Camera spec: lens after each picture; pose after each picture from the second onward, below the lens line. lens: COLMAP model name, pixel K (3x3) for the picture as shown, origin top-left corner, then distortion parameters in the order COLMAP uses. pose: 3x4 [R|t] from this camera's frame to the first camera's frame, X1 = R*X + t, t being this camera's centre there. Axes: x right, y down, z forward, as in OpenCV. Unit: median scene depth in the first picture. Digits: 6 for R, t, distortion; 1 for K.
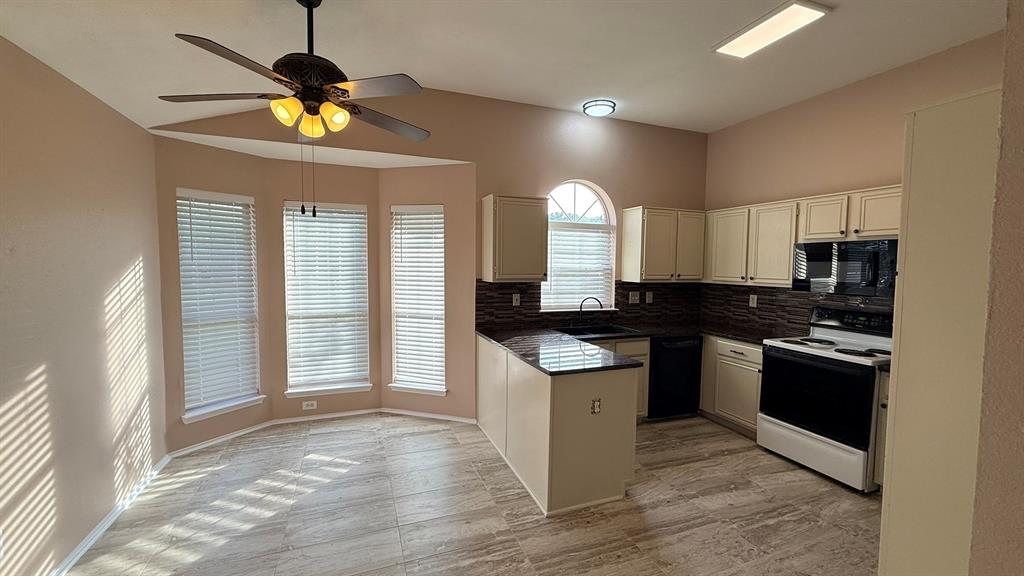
lens RADIAL K [[409.3, 0, 512.0], [0, 409.3, 288.0], [0, 0, 1]] dist [0.000132, 0.000105]
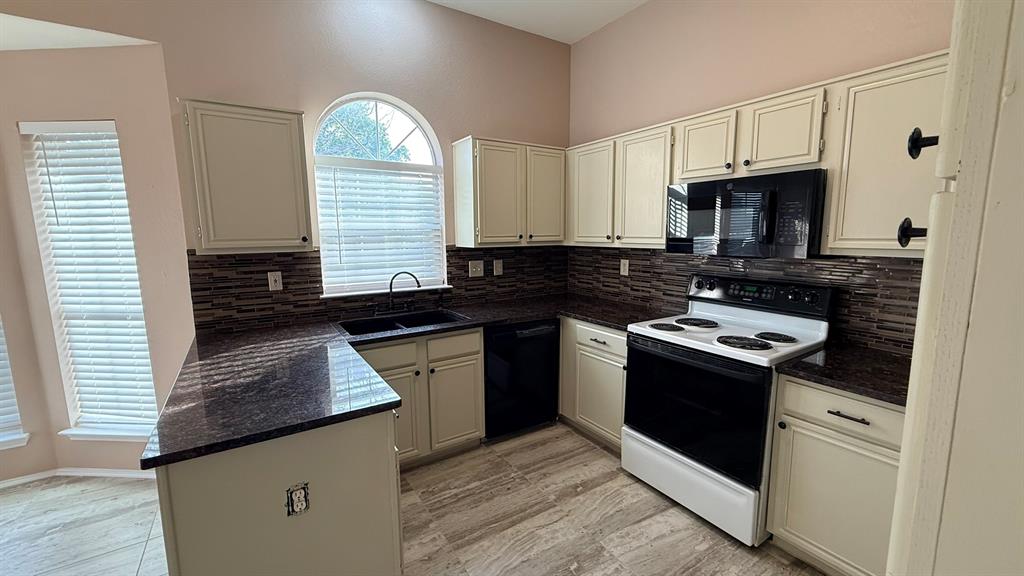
lens RADIAL K [[409.3, 0, 512.0], [0, 409.3, 288.0], [0, 0, 1]] dist [0.000132, 0.000105]
pose [[0.978639, -0.049082, 0.199641, 0.251459], [0.033122, 0.996039, 0.082515, -0.000565], [-0.202900, -0.074140, 0.976389, 0.320860]]
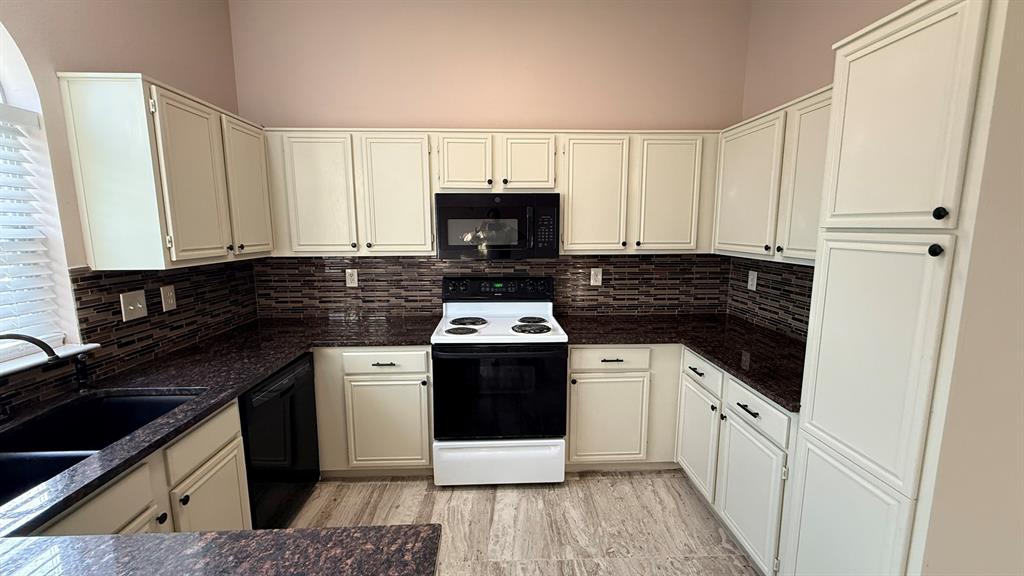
lens RADIAL K [[409.3, 0, 512.0], [0, 409.3, 288.0], [0, 0, 1]] dist [0.000132, 0.000105]
pose [[0.324318, -0.152203, 0.933623, 0.040811], [0.063608, 0.988246, 0.139012, -0.033040], [-0.943807, 0.014302, 0.330187, 0.579097]]
